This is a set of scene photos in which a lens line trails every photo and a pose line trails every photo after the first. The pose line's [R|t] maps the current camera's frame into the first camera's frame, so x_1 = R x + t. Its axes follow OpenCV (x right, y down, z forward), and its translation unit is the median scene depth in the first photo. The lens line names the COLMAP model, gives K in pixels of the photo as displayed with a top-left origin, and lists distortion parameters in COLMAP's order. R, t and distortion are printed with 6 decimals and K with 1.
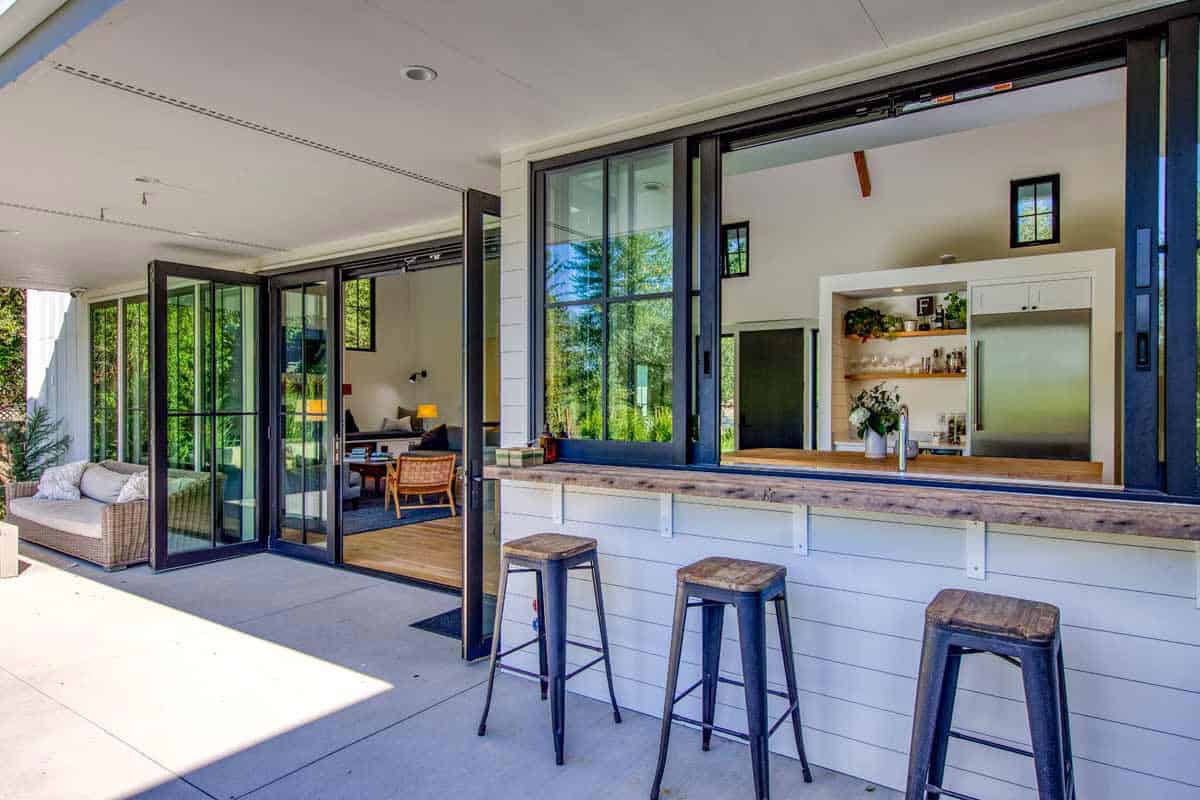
lens RADIAL K [[687.2, 0, 597.1], [0, 687.2, 400.1], [0, 0, 1]] dist [-0.008036, -0.005861]
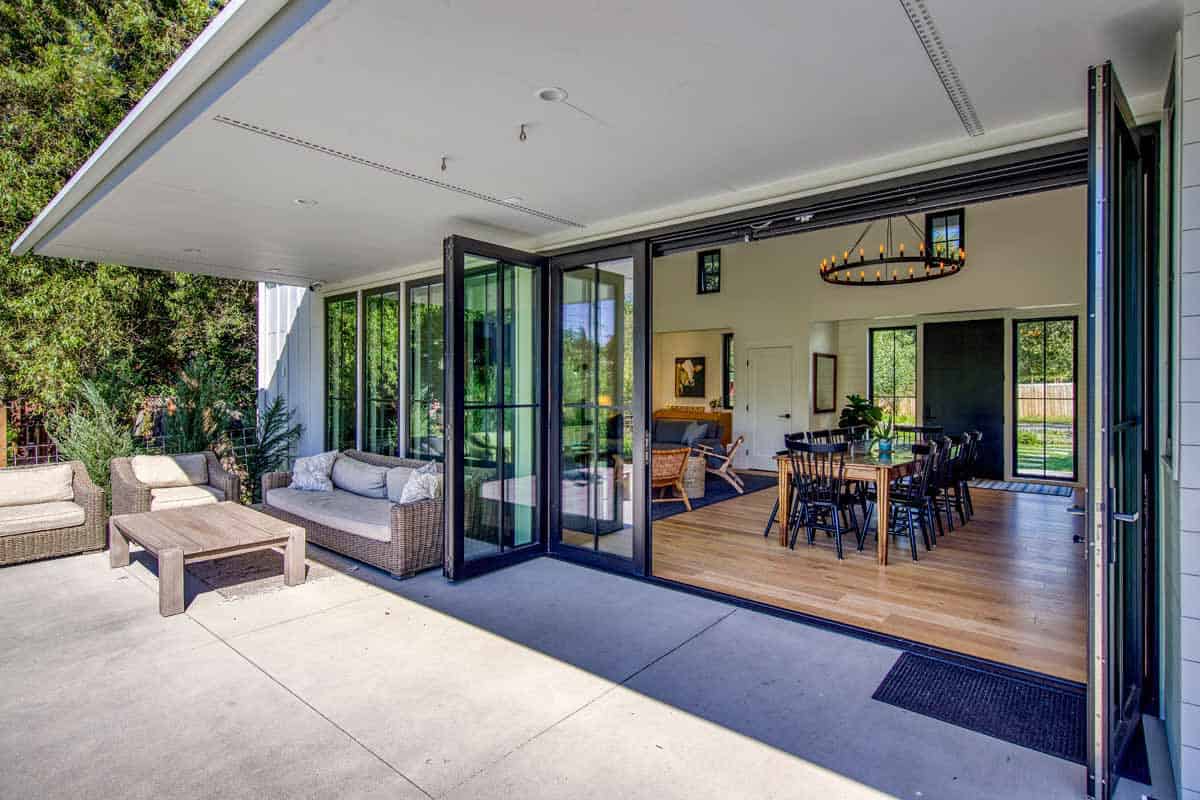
lens RADIAL K [[573.0, 0, 591.3], [0, 573.0, 390.2], [0, 0, 1]] dist [0.005371, -0.004555]
pose [[0.995097, 0.002060, -0.098886, -0.349240], [-0.002167, 0.999997, -0.000977, -0.000767], [0.098883, 0.001187, 0.995098, 0.239385]]
